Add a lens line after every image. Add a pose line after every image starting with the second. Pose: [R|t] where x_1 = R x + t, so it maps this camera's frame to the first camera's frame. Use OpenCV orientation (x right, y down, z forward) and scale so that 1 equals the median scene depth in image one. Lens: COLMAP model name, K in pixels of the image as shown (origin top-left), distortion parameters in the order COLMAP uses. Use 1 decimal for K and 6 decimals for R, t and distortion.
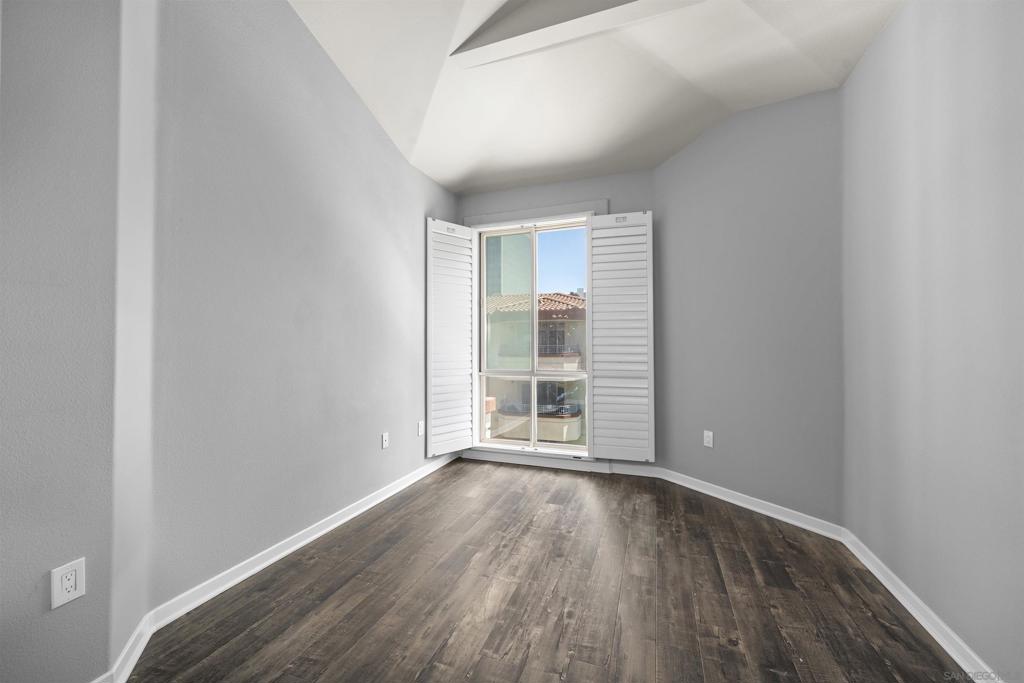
lens RADIAL K [[407.7, 0, 511.7], [0, 407.7, 344.4], [0, 0, 1]] dist [0.000007, 0.000107]
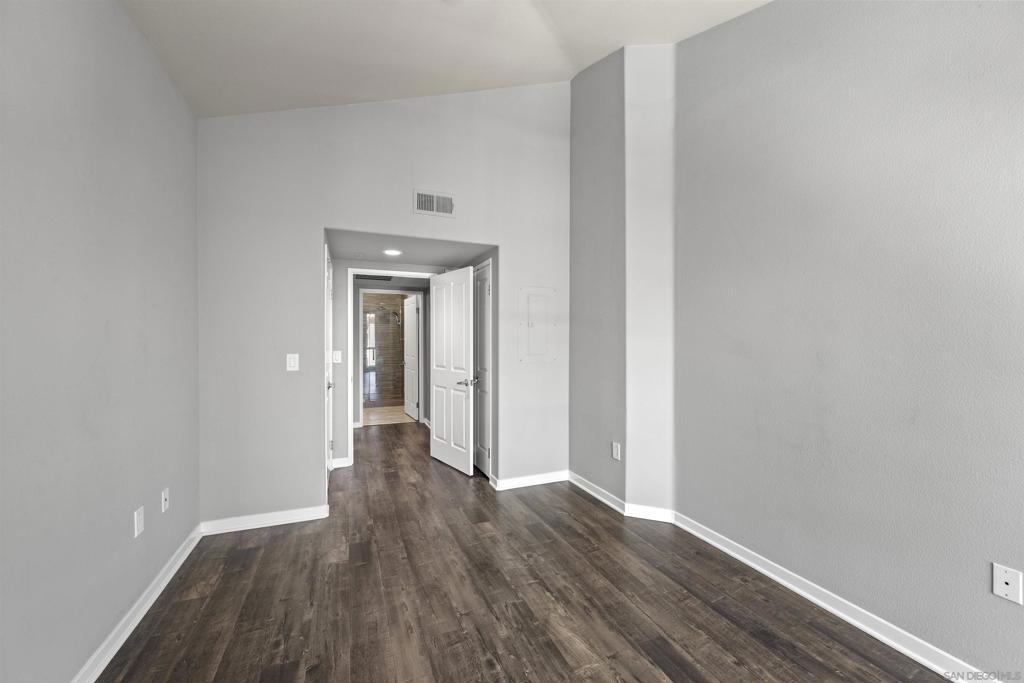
lens RADIAL K [[407.7, 0, 511.7], [0, 407.7, 344.4], [0, 0, 1]] dist [0.000007, 0.000107]
pose [[-0.746168, 0.006811, -0.665723, 0.713372], [-0.003120, 0.999901, 0.013727, -0.060609], [0.665750, 0.012319, -0.746073, 1.713603]]
